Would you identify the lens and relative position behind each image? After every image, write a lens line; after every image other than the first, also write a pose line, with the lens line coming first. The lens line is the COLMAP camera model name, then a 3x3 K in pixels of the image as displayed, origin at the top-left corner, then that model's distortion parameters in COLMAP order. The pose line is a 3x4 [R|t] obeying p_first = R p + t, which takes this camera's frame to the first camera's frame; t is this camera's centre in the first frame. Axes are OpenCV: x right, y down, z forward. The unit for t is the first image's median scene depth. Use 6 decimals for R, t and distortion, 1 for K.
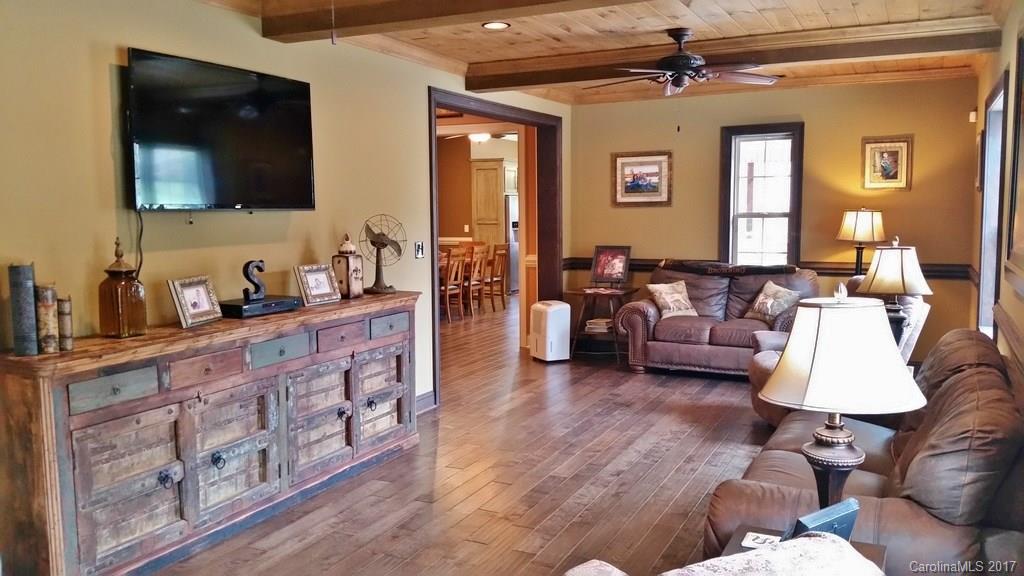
lens RADIAL K [[832.4, 0, 512.0], [0, 832.4, 288.0], [0, 0, 1]] dist [0.150519, -0.335165]
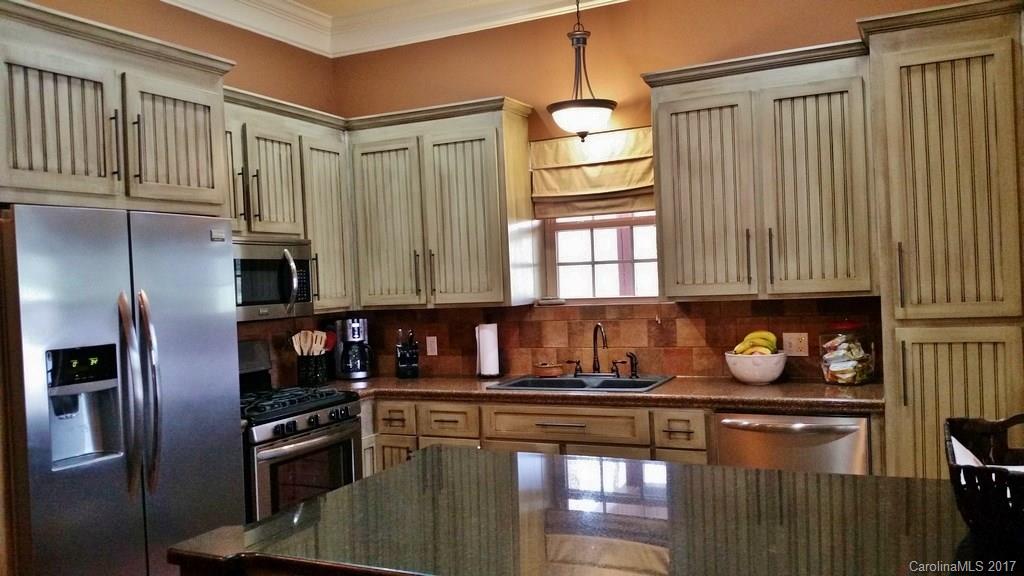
lens RADIAL K [[832.4, 0, 512.0], [0, 832.4, 288.0], [0, 0, 1]] dist [0.150519, -0.335165]
pose [[0.999494, -0.031502, 0.004362, 0.098645], [0.031750, 0.996276, -0.080161, -0.075555], [-0.001820, 0.080259, 0.996772, 0.822100]]
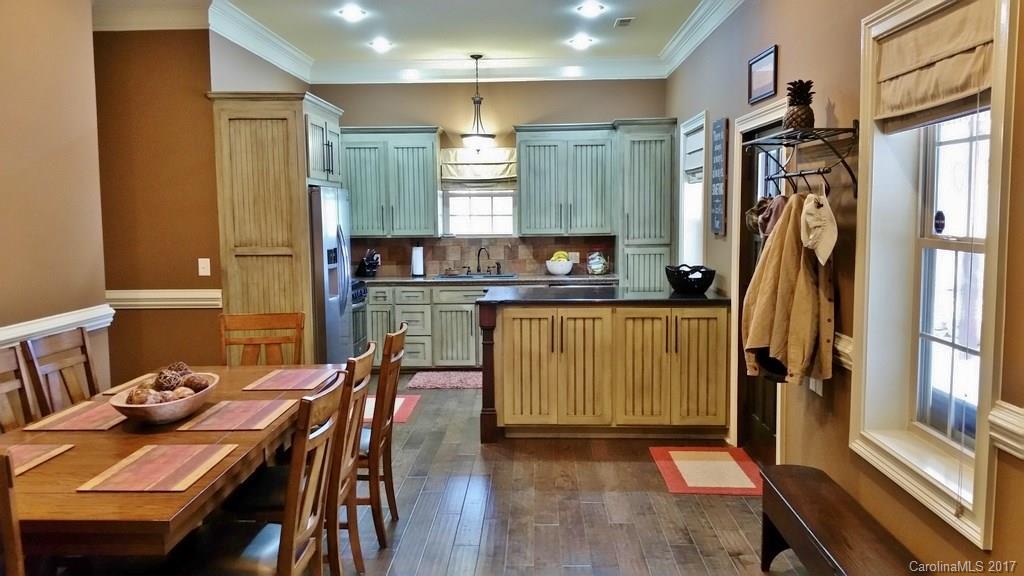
lens RADIAL K [[832.4, 0, 512.0], [0, 832.4, 288.0], [0, 0, 1]] dist [0.150519, -0.335165]
pose [[0.911208, -0.034969, 0.410461, -0.088079], [0.037961, 0.999279, 0.000859, -0.057257], [-0.410195, 0.014799, 0.911878, 0.583574]]
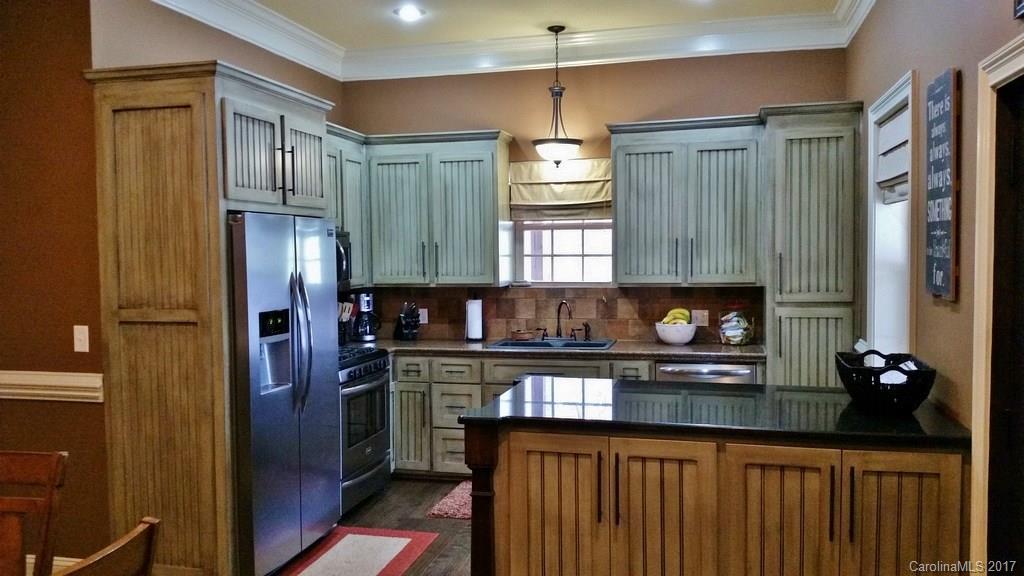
lens RADIAL K [[832.4, 0, 512.0], [0, 832.4, 288.0], [0, 0, 1]] dist [0.150519, -0.335165]
pose [[0.977882, -0.009058, 0.208960, 0.022446], [0.019282, 0.998712, -0.046938, -0.073653], [-0.208266, 0.049929, 0.976797, 0.729528]]
